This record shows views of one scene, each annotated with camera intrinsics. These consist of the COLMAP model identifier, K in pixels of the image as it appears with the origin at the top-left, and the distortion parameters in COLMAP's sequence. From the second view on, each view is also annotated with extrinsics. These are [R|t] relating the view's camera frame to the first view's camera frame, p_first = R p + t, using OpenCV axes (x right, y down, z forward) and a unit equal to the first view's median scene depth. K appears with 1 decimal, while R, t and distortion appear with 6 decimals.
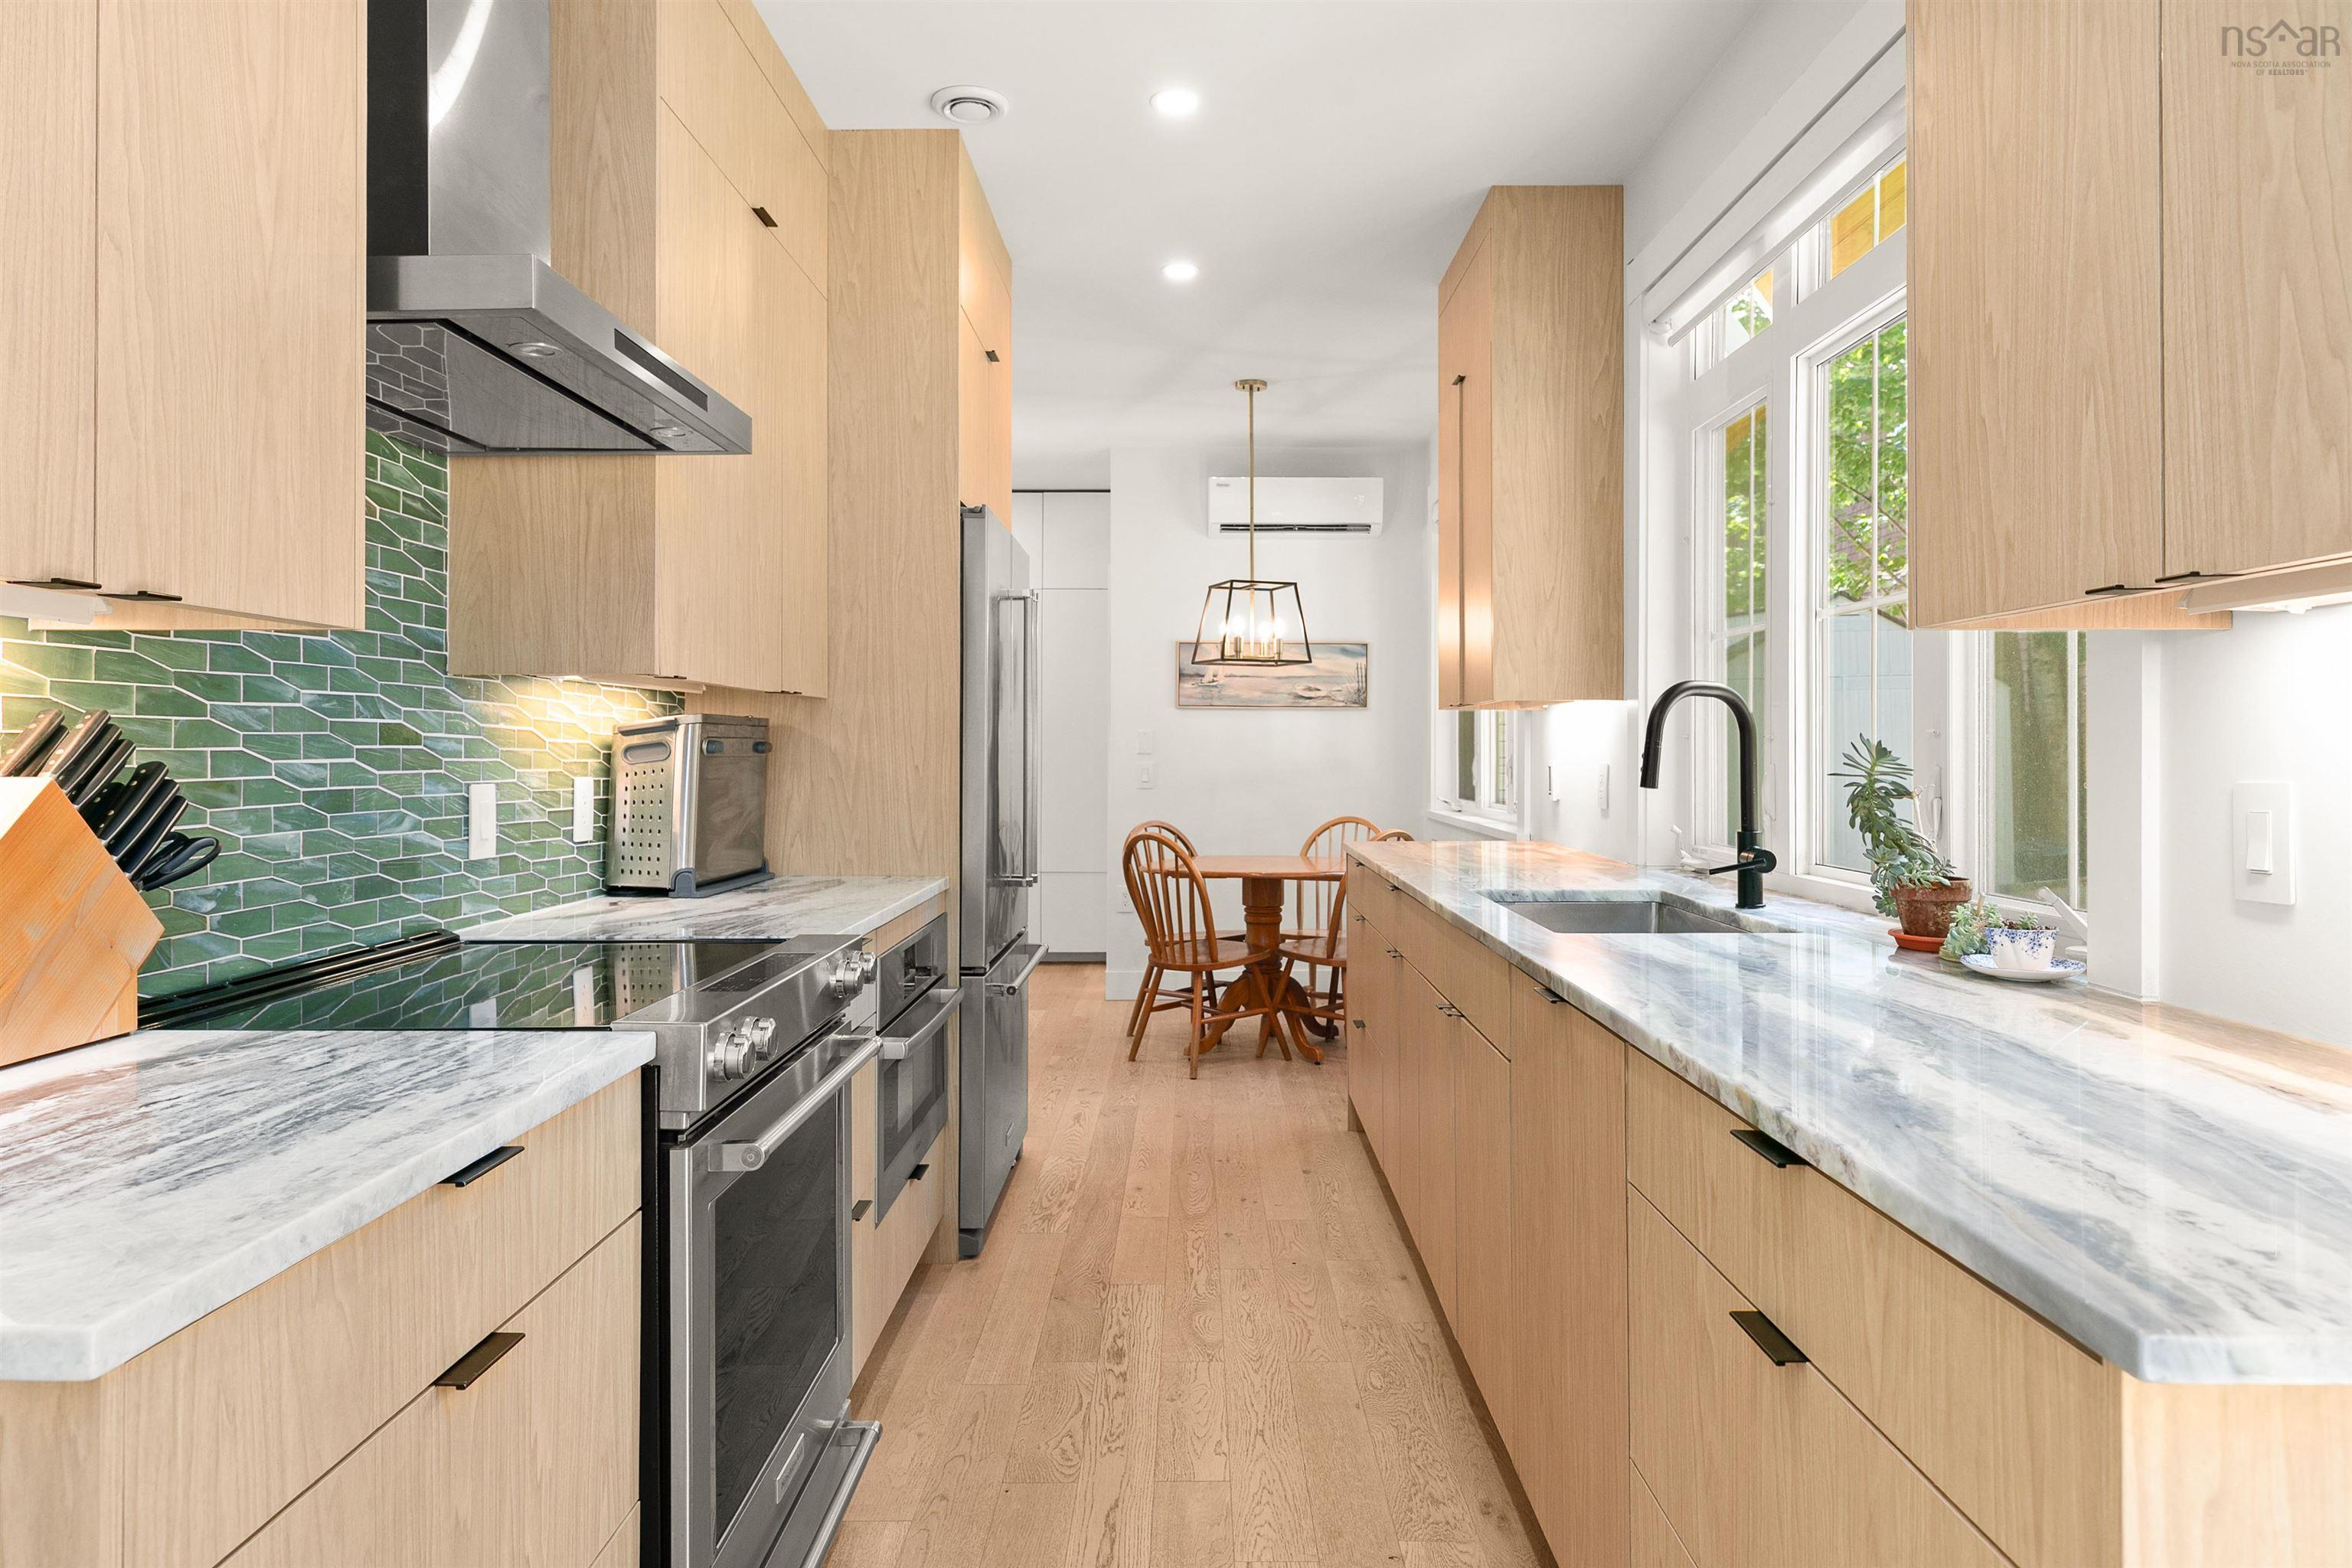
lens RADIAL K [[1458.3, 0, 1180.4], [0, 1458.3, 732.5], [0, 0, 1]] dist [0.004271, 0.000054]
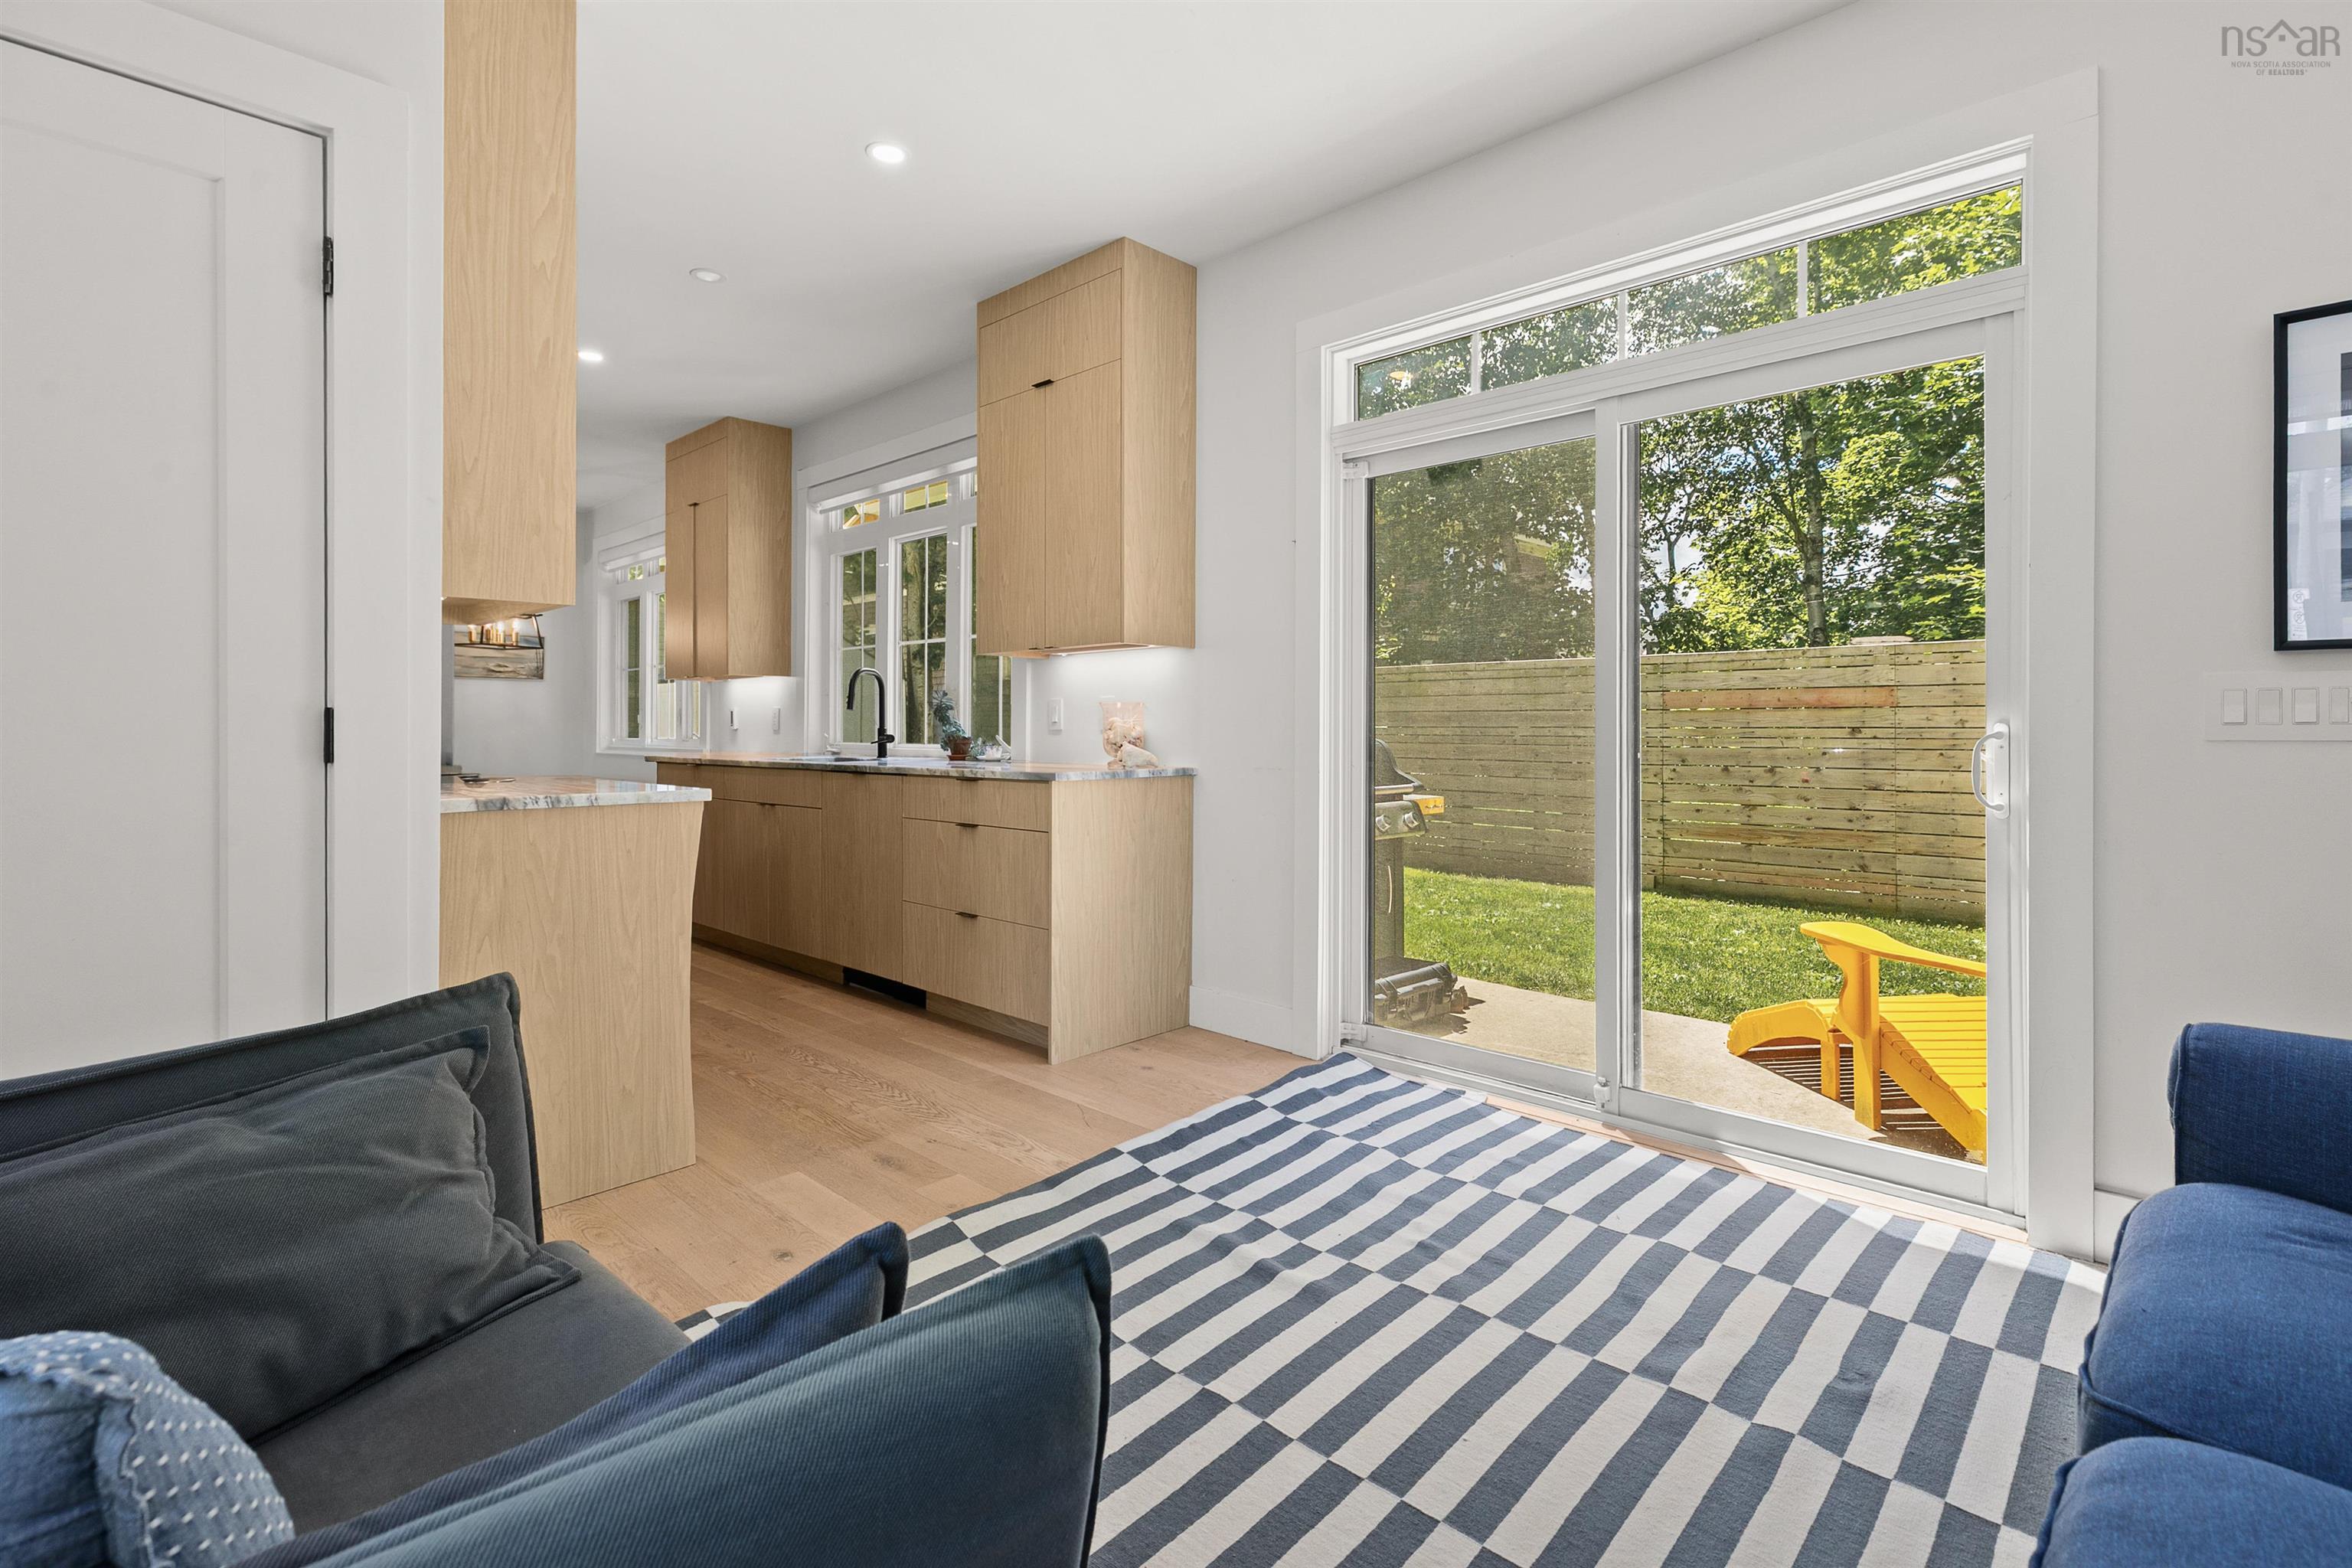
lens RADIAL K [[1084.1, 0, 1224.5], [0, 1084.1, 722.0], [0, 0, 1]] dist [0.001524, 0.002281]
pose [[0.666476, 0.003308, 0.745519, -0.487339], [-0.007995, 0.999964, 0.002710, 0.036819], [-0.745484, -0.007766, 0.666479, -0.552745]]
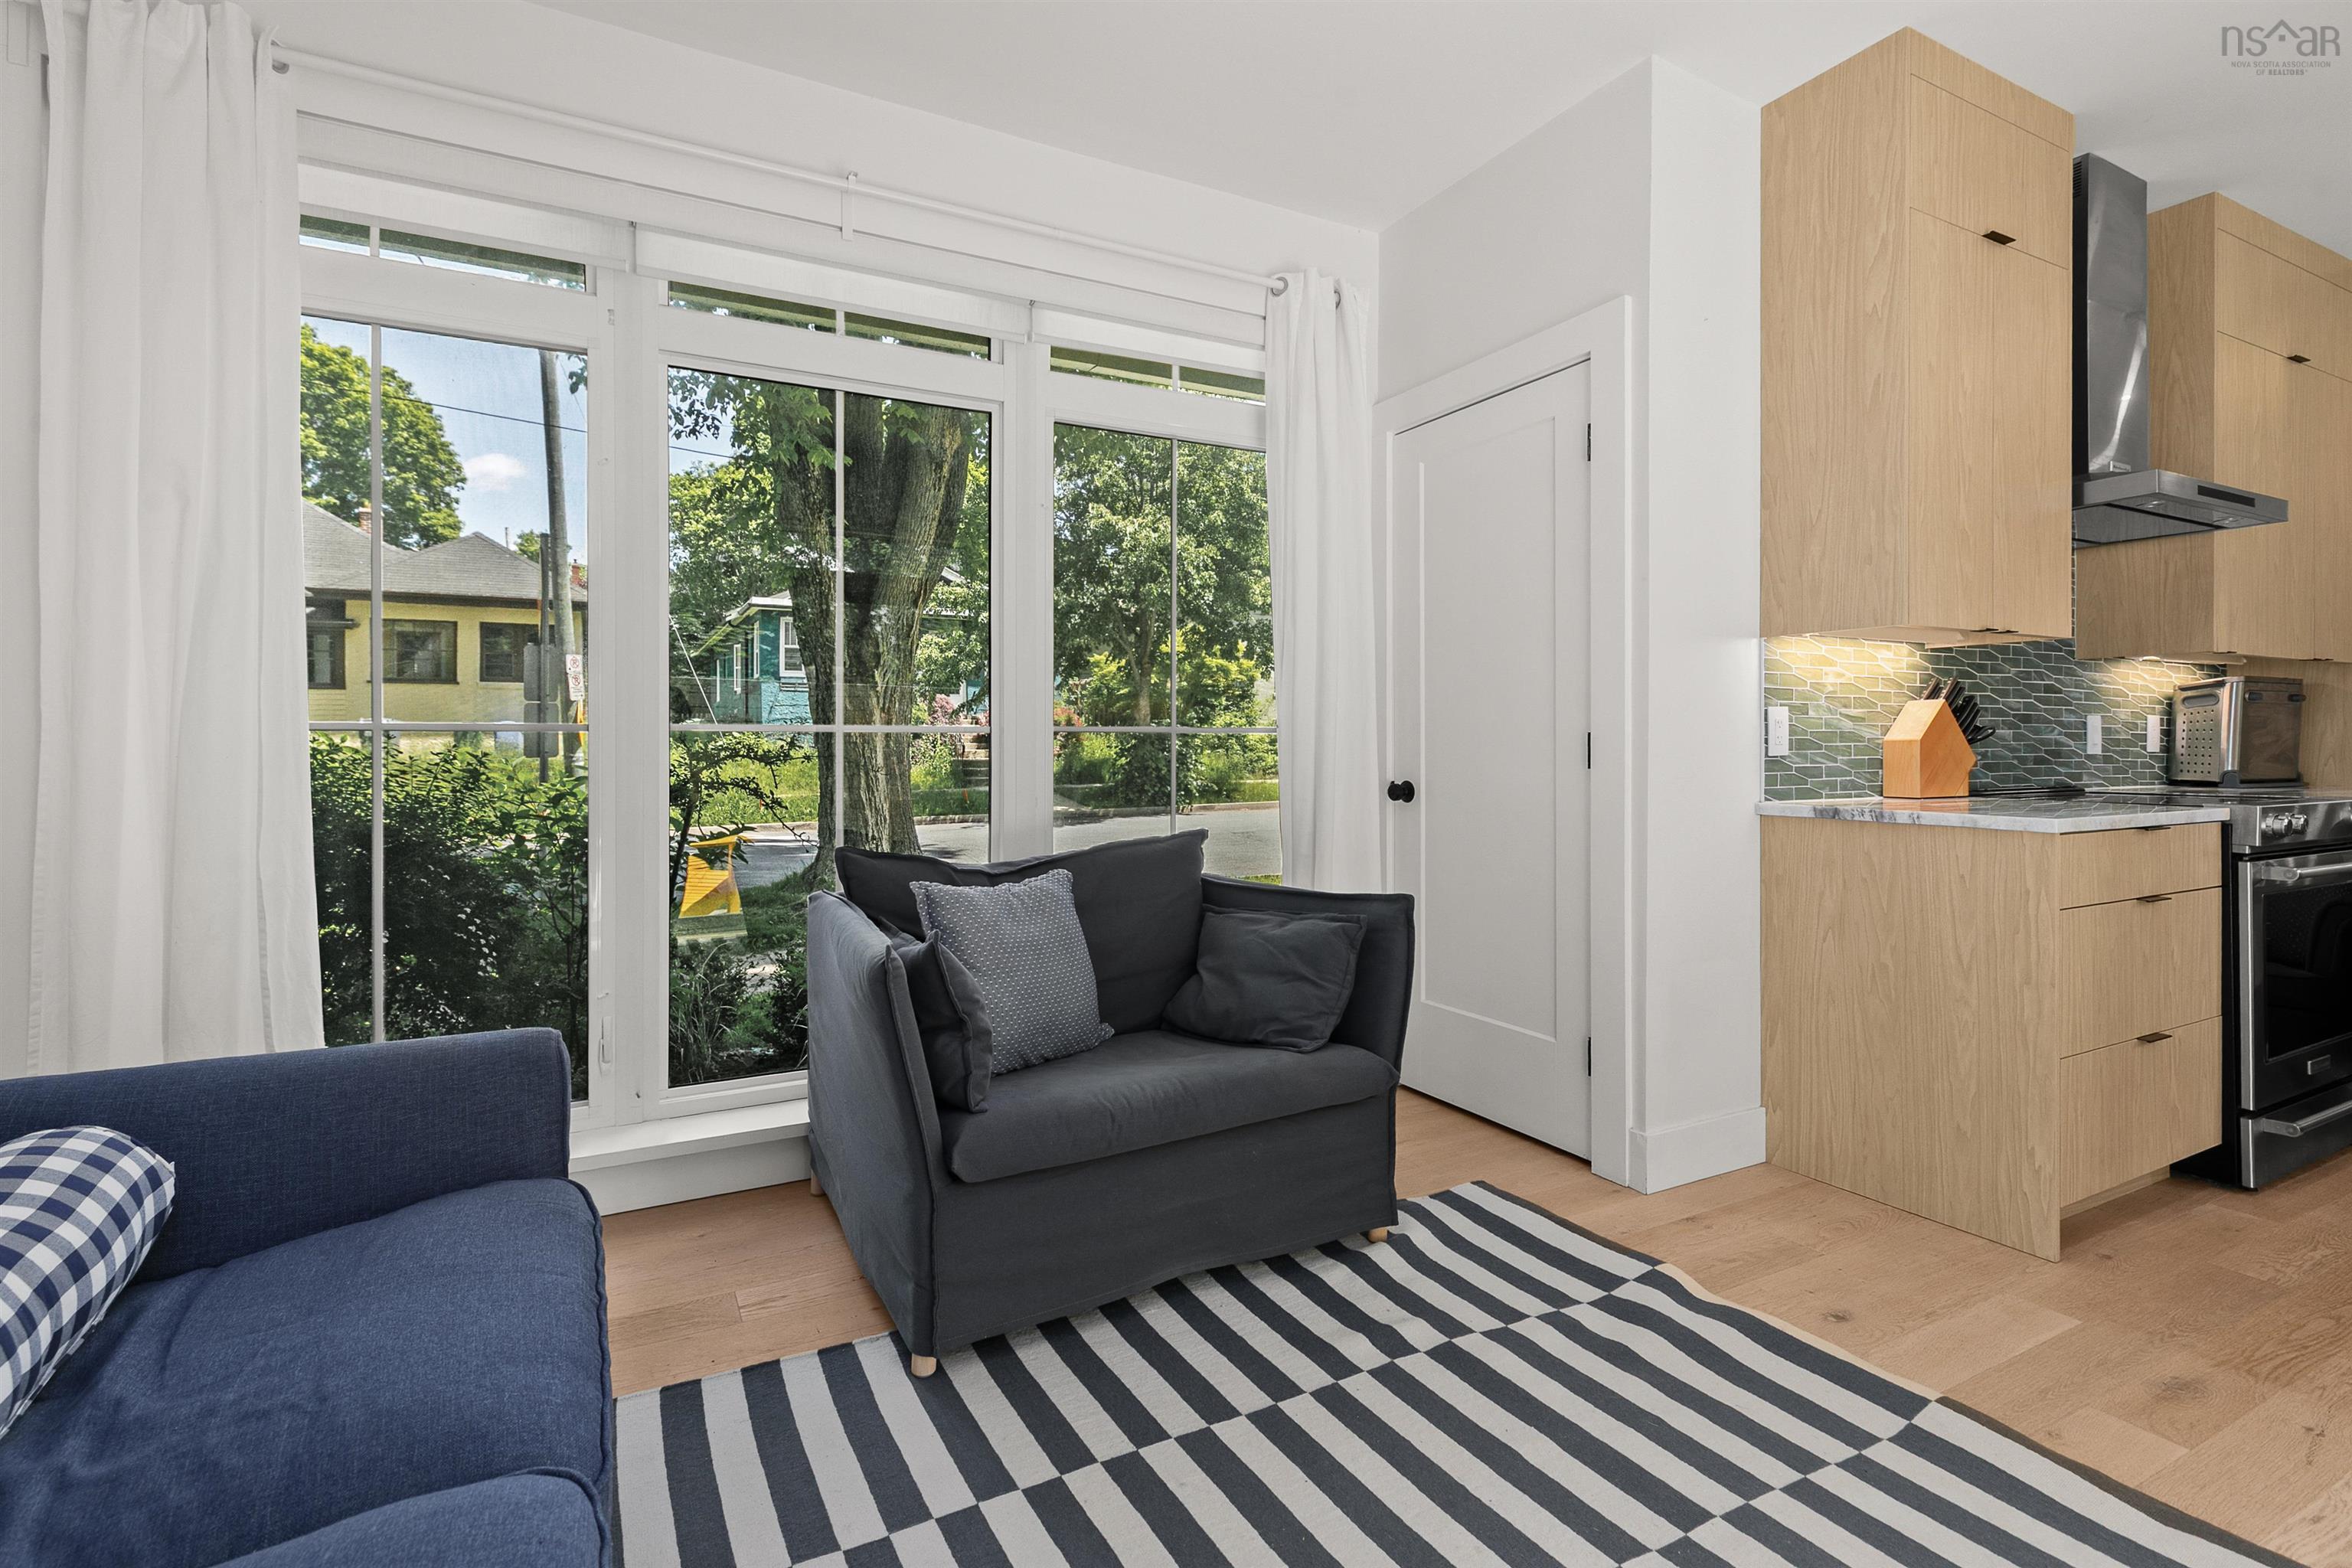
lens RADIAL K [[1084.1, 0, 1166.6], [0, 1084.1, 745.8], [0, 0, 1]] dist [0.001524, 0.002281]
pose [[0.468332, 0.001060, -0.883552, 0.153317], [0.012679, 0.999888, 0.007920, 0.034218], [0.883462, -0.014912, 0.468266, -0.533610]]
